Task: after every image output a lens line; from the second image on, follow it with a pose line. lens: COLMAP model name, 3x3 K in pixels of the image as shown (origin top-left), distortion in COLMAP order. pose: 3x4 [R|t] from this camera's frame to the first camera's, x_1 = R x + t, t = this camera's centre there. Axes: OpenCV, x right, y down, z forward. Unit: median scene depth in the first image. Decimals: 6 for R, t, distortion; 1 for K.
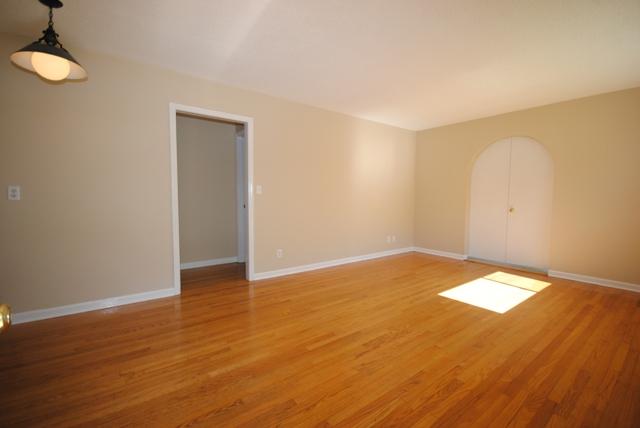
lens RADIAL K [[285.0, 0, 320.0], [0, 285.0, 214.0], [0, 0, 1]] dist [0.001129, -0.000186]
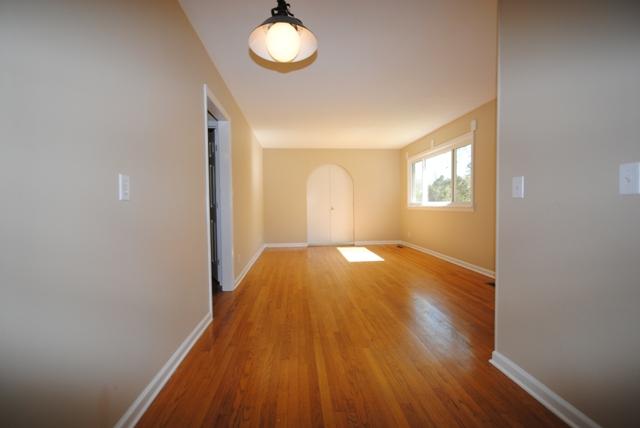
lens RADIAL K [[285.0, 0, 320.0], [0, 285.0, 214.0], [0, 0, 1]] dist [0.001129, -0.000186]
pose [[0.549513, -0.048580, 0.834072, -1.012931], [0.082995, 0.996544, 0.003363, 0.008296], [-0.831353, 0.067376, 0.551646, 0.280047]]
